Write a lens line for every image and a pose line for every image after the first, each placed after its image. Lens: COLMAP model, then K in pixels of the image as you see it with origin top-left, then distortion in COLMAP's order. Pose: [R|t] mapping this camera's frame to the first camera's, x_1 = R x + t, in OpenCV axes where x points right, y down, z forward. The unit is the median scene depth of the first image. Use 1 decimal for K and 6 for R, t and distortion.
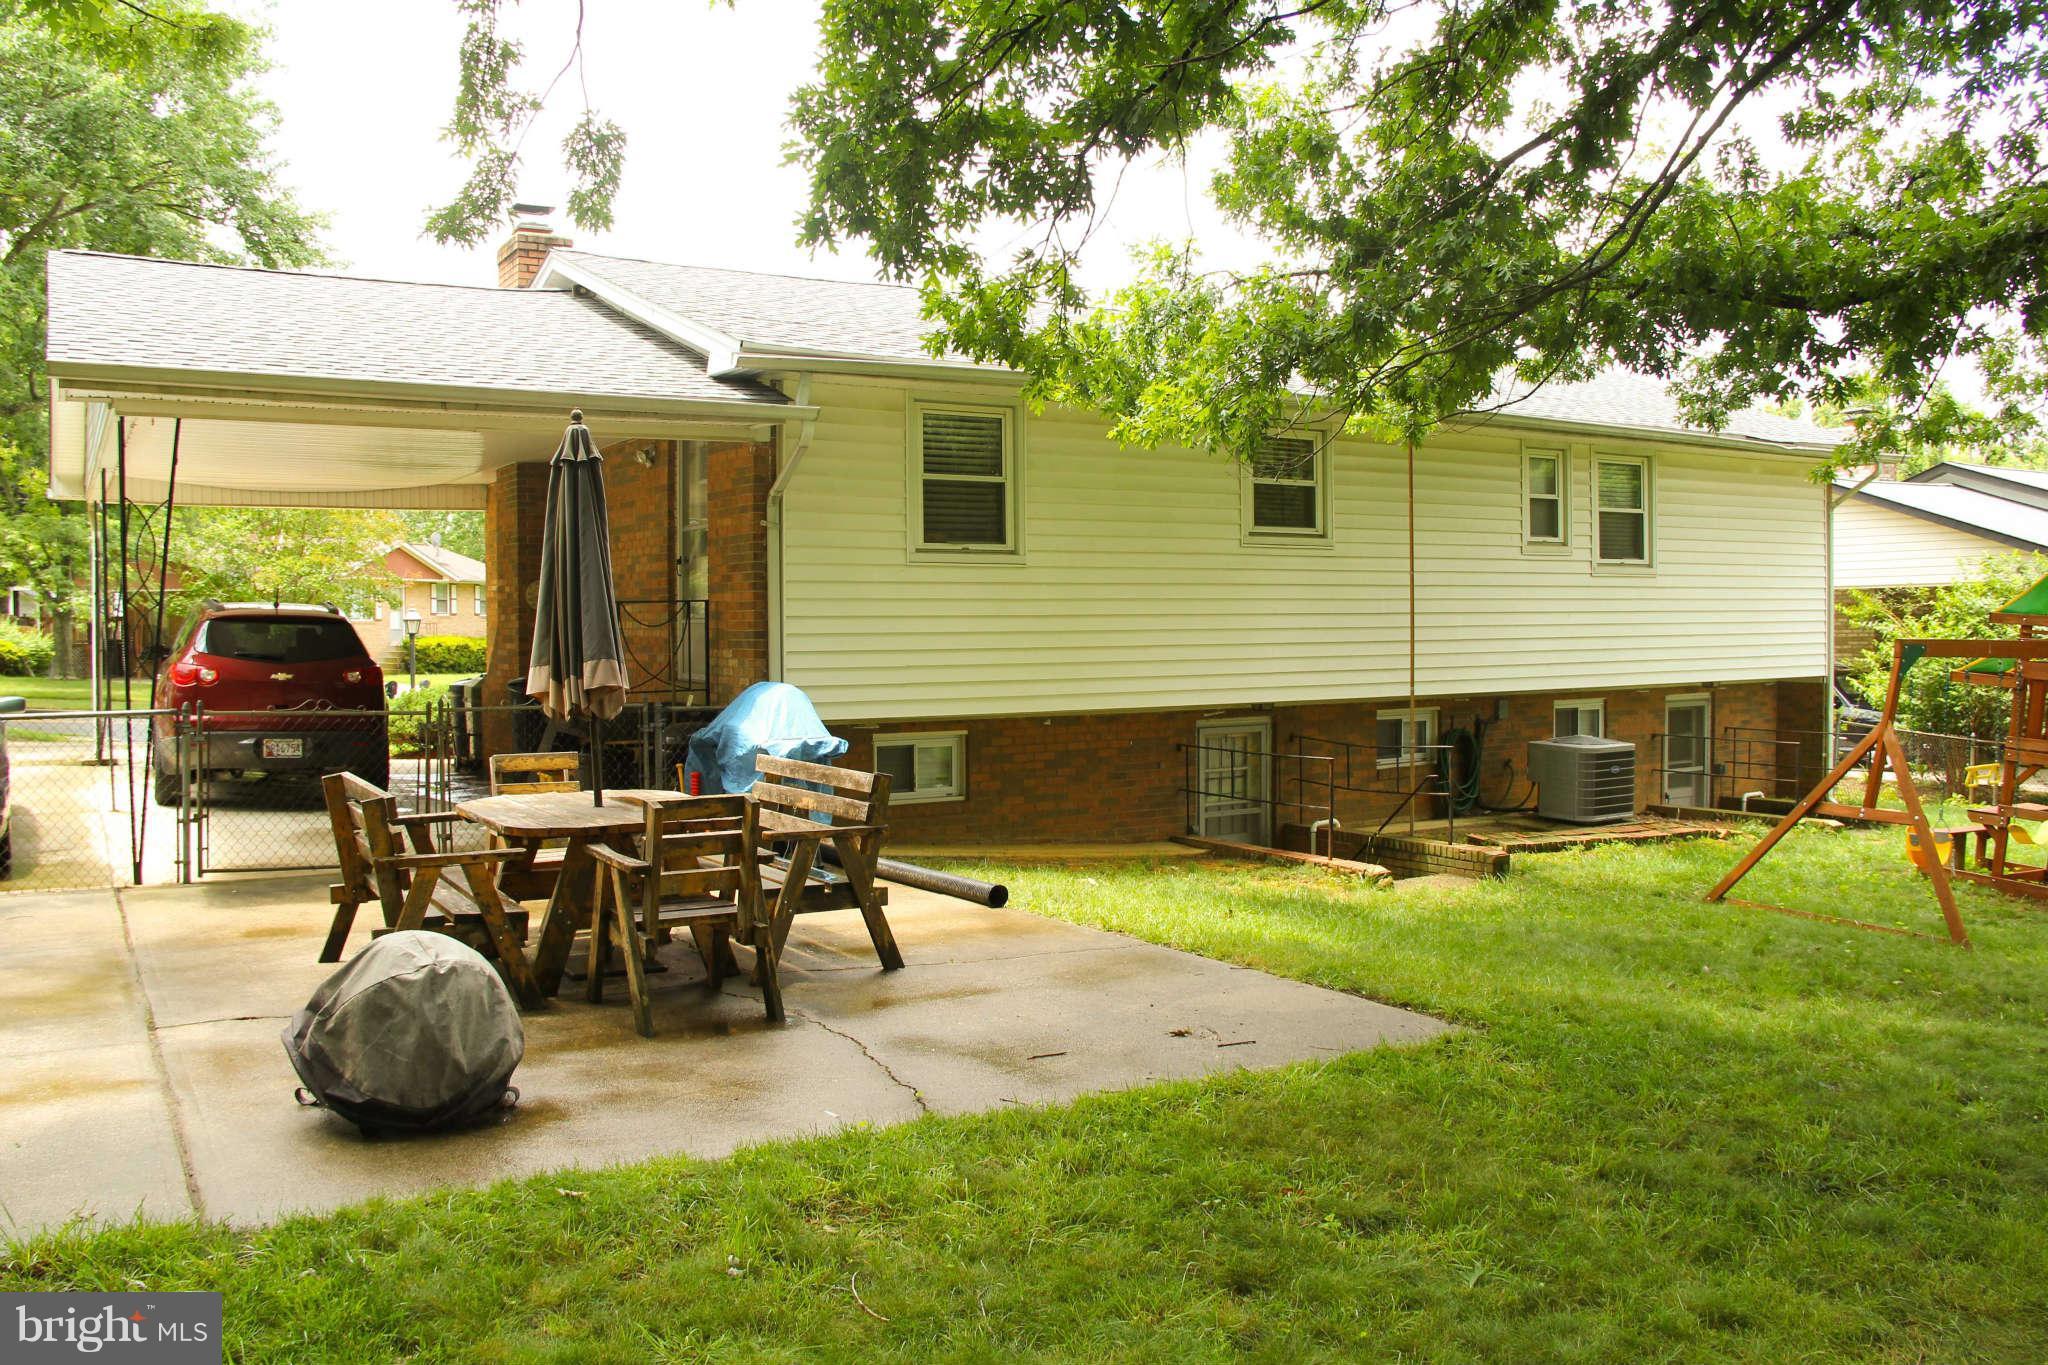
lens RADIAL K [[1703.4, 0, 1035.3], [0, 1703.4, 670.6], [0, 0, 1]] dist [-0.192068, 0.151038]
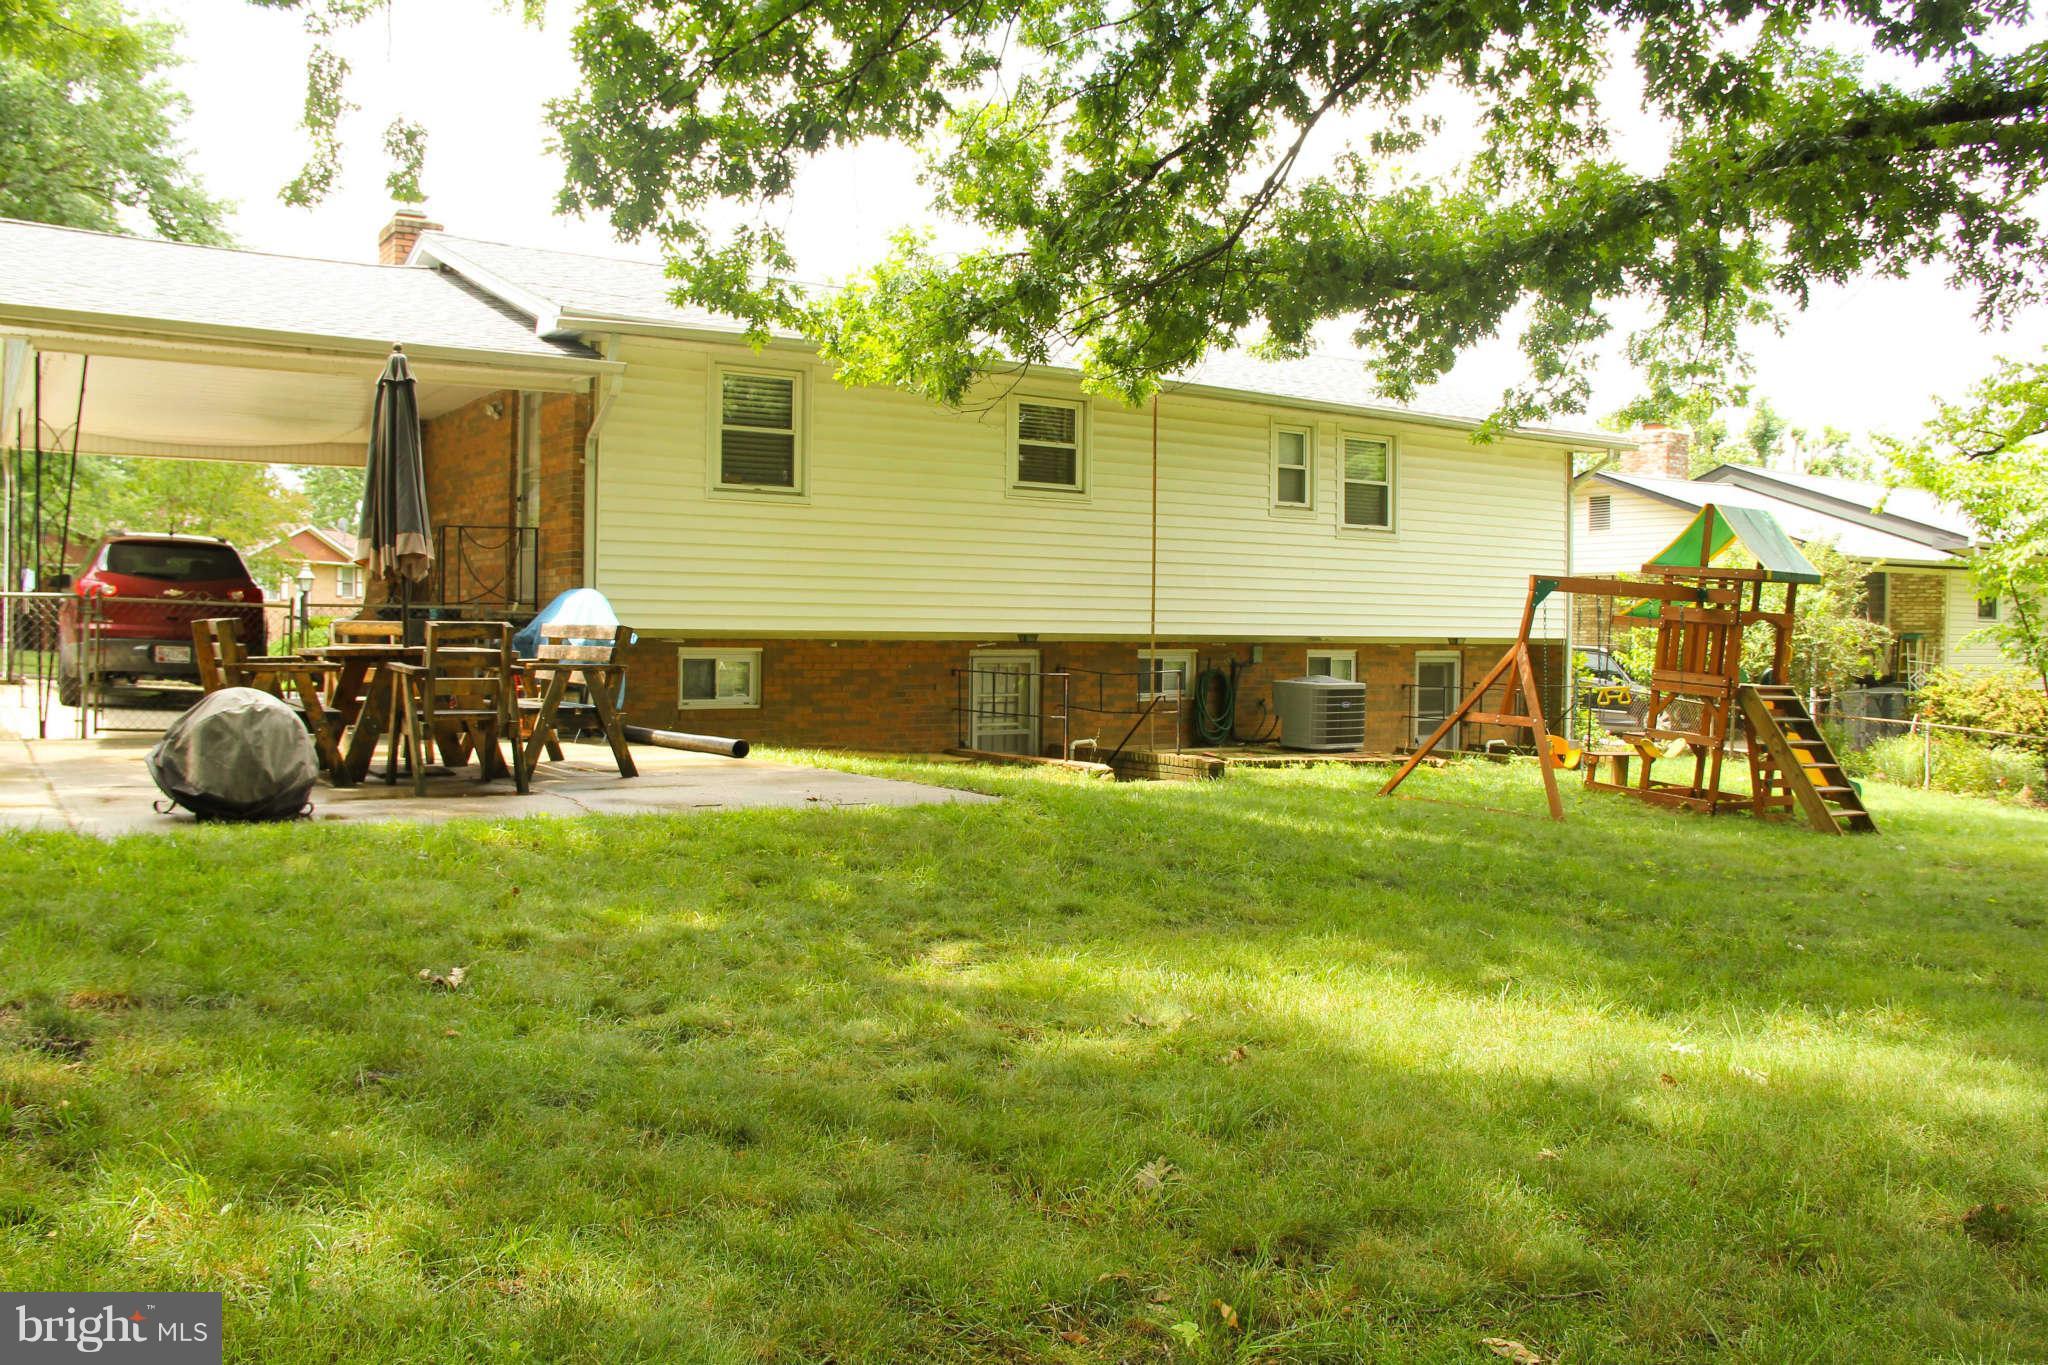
lens RADIAL K [[1661.8, 0, 1018.6], [0, 1661.8, 667.3], [0, 0, 1]] dist [-0.196076, 0.147598]
pose [[0.998566, 0.017346, 0.050650, 0.079002], [-0.017247, 0.999848, -0.002386, 0.048498], [-0.050684, 0.001509, 0.998714, -0.143799]]
